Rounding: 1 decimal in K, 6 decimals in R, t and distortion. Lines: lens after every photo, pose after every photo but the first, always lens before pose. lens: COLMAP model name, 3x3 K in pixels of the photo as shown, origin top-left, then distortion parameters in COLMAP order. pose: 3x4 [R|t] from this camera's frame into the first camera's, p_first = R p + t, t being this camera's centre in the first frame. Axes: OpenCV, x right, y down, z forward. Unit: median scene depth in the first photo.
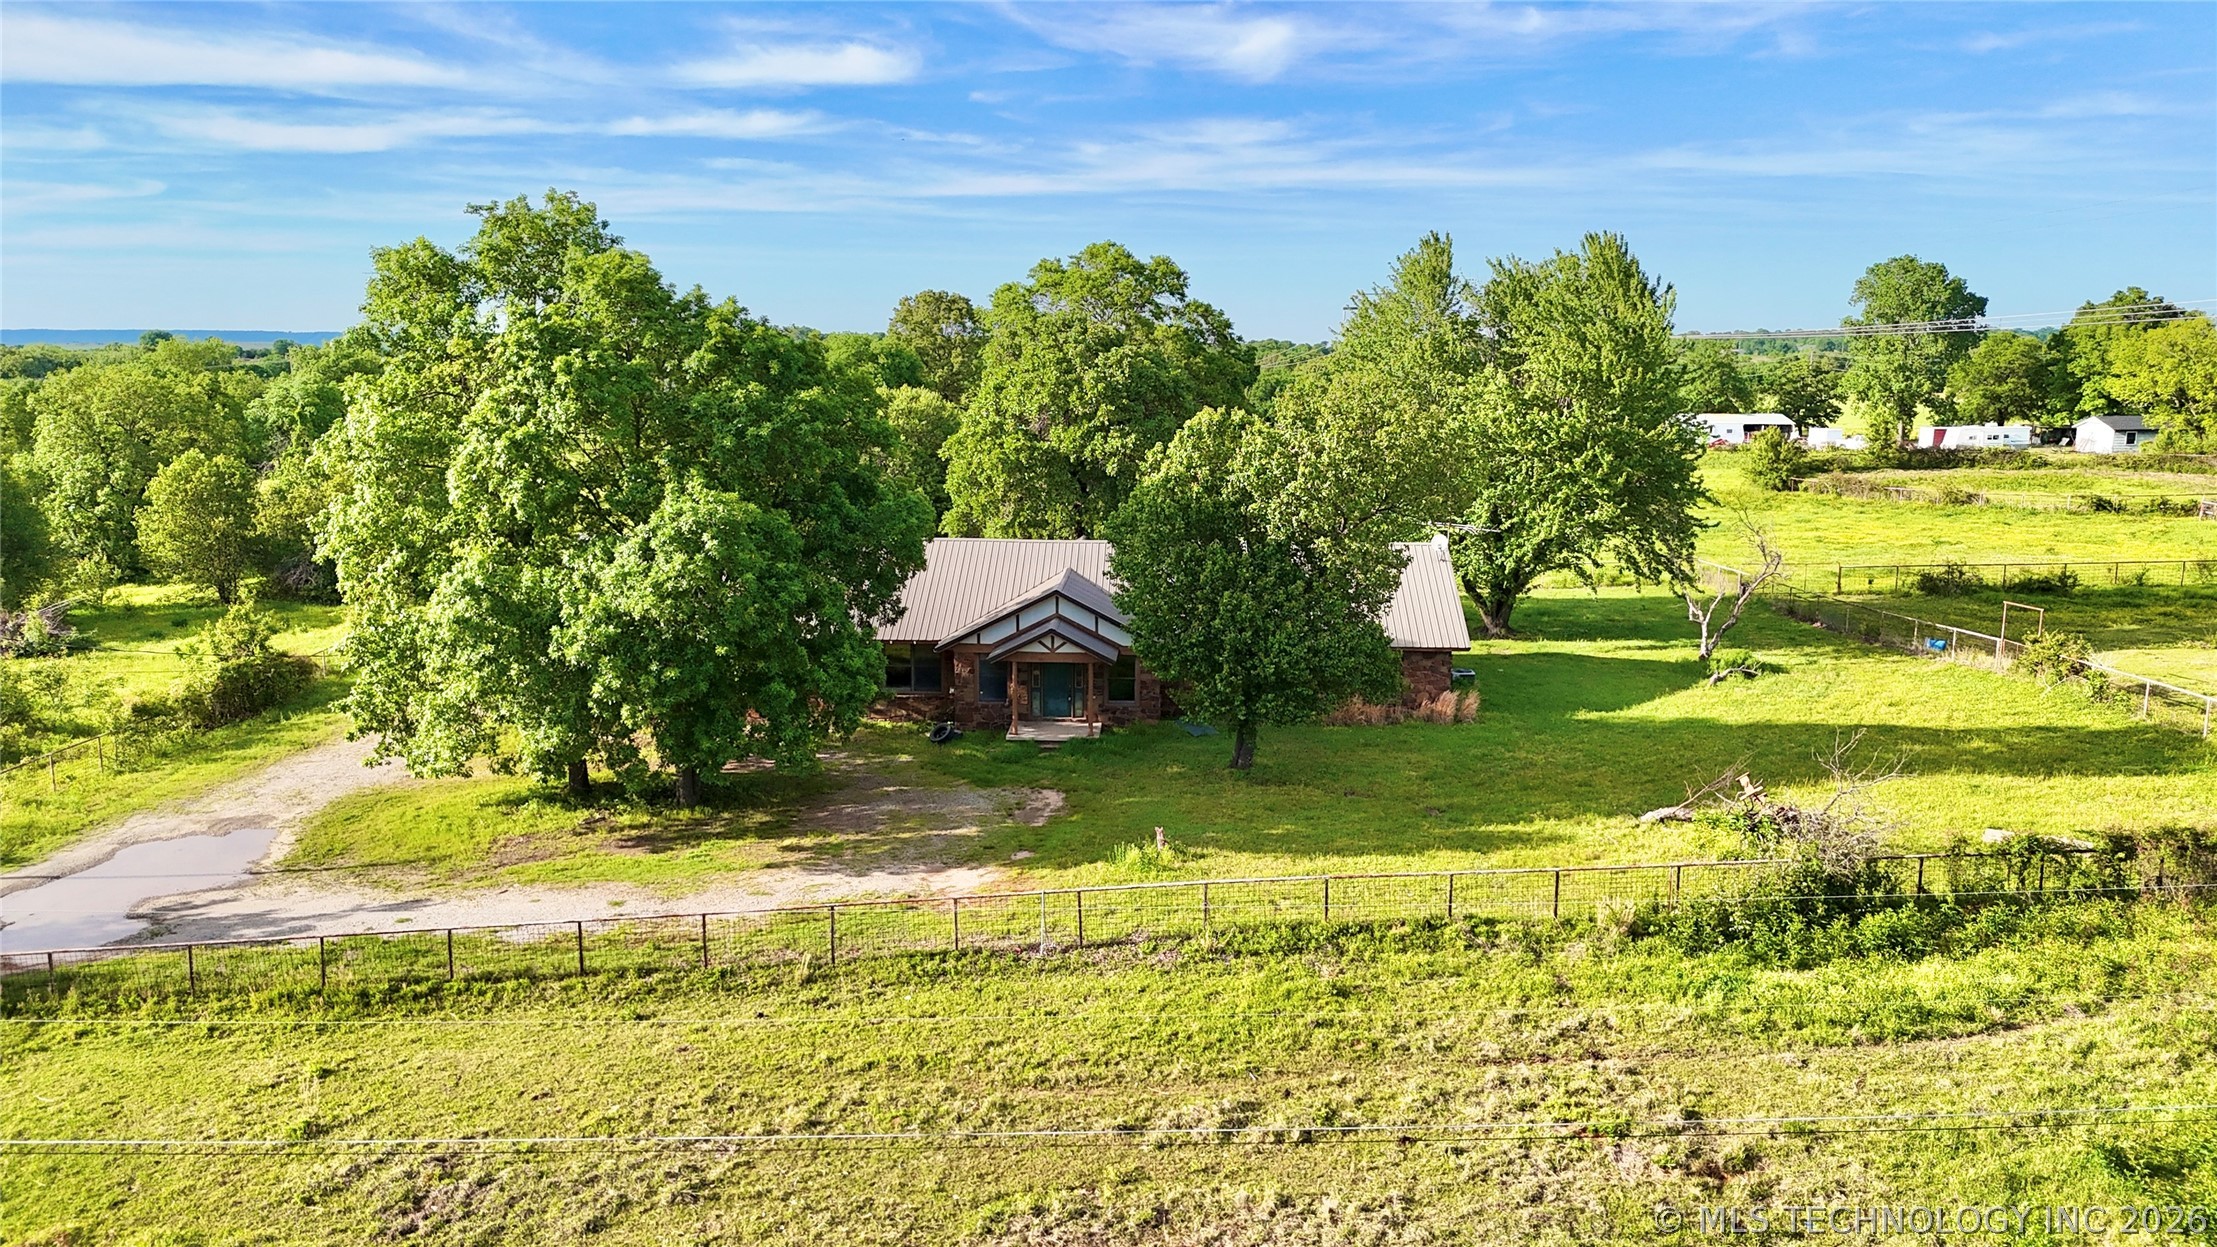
lens RADIAL K [[1632.3, 0, 1097.5], [0, 1632.3, 635.3], [0, 0, 1]] dist [0.062071, -0.059035]
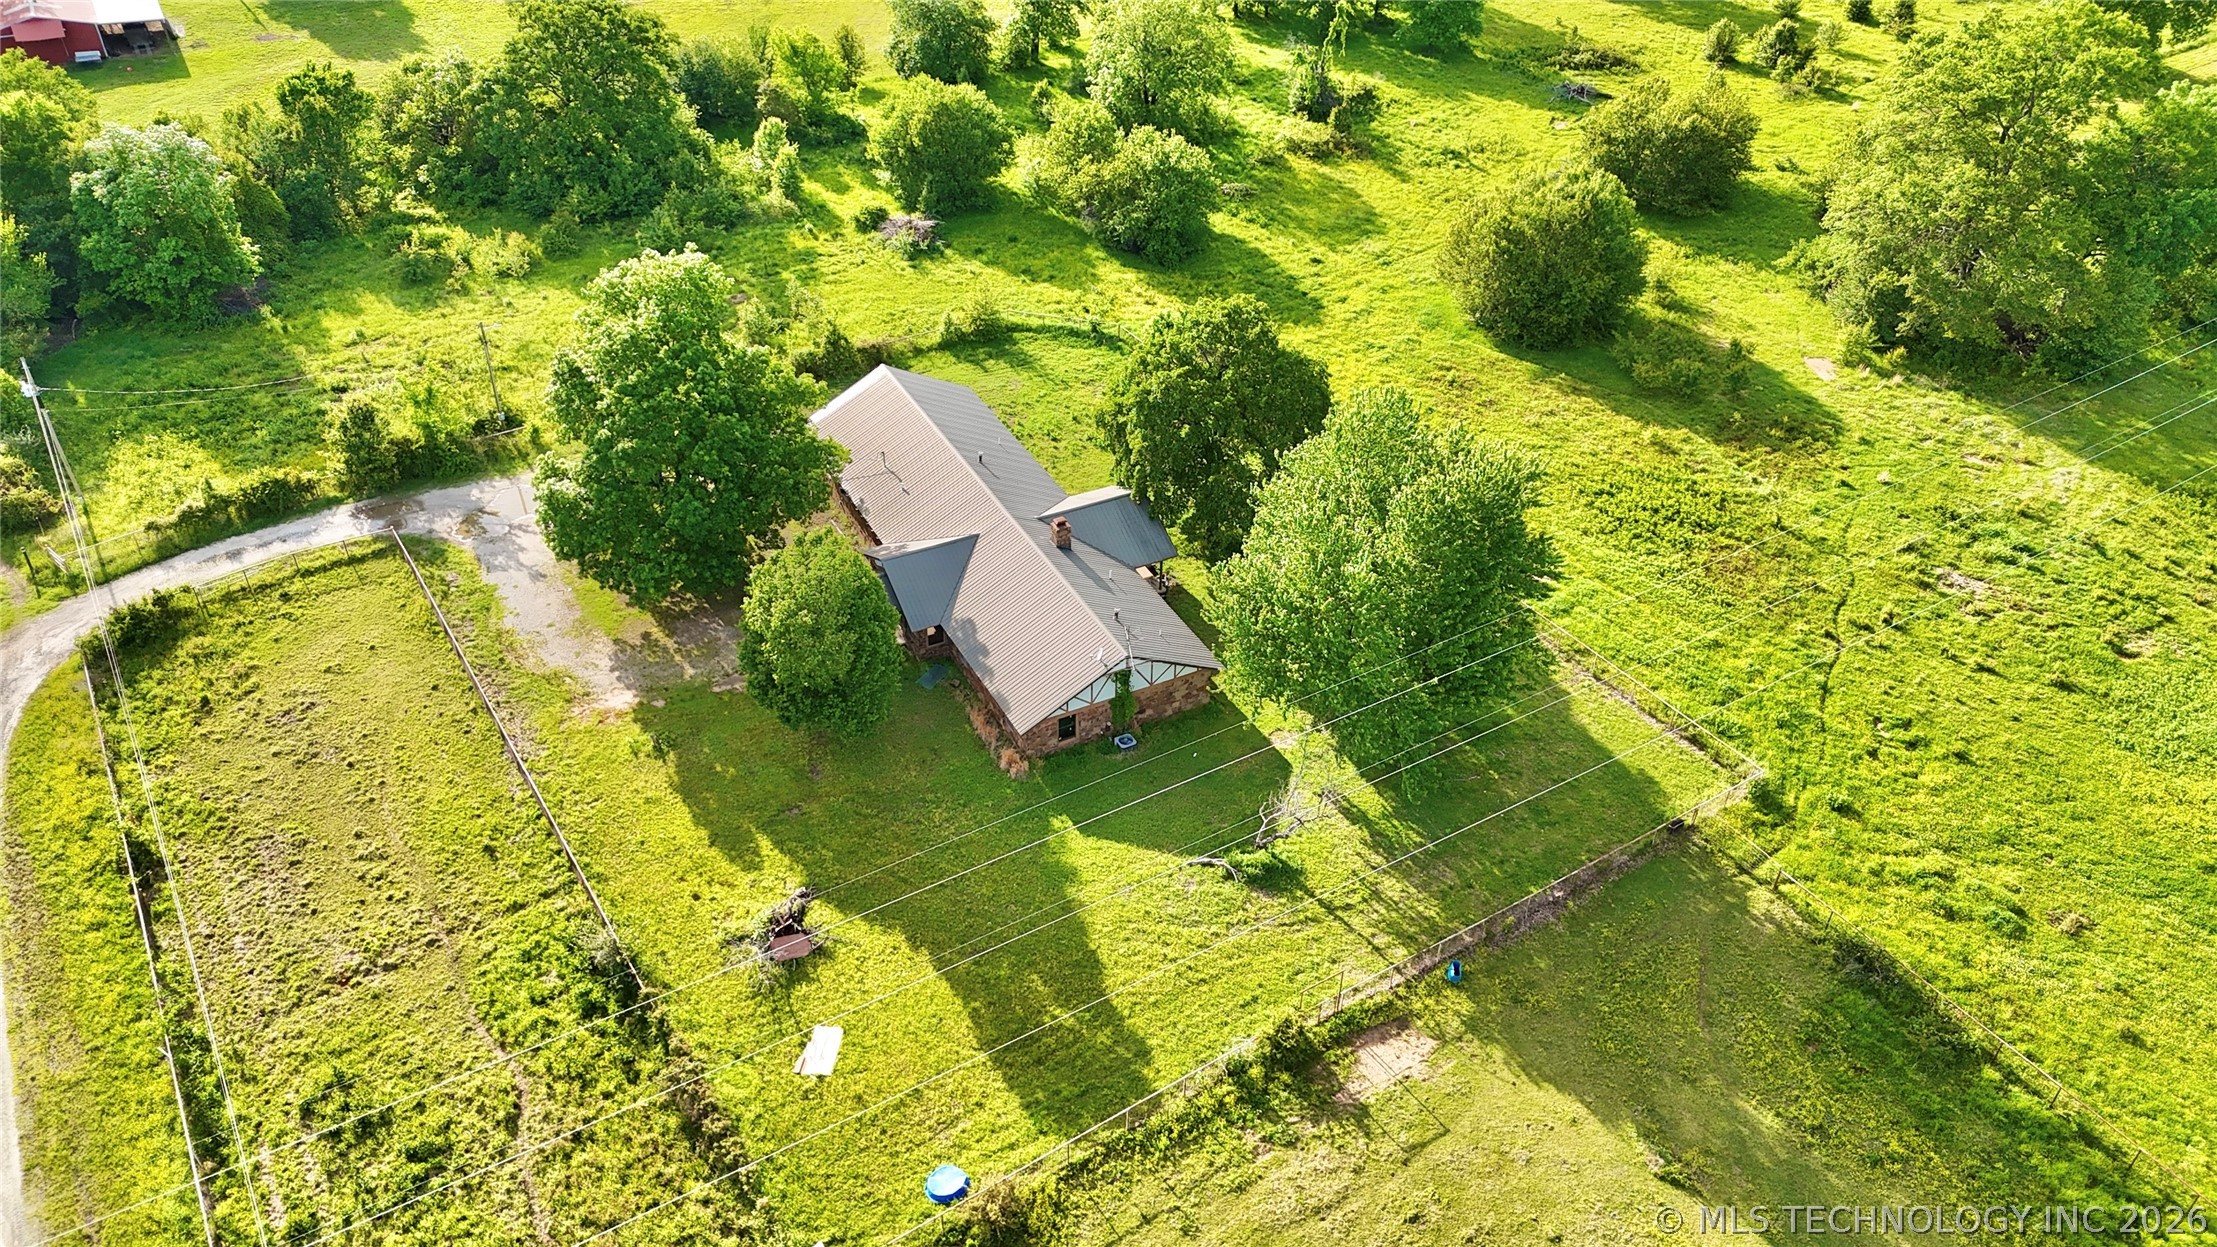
lens RADIAL K [[1632.3, 0, 1104.3], [0, 1632.3, 623.1], [0, 0, 1]] dist [0.062071, -0.059035]
pose [[0.500072, 0.518886, -0.693315, 1.664495], [-0.158751, 0.841971, 0.515639, -1.133449], [0.851308, -0.147792, 0.503420, 0.515932]]
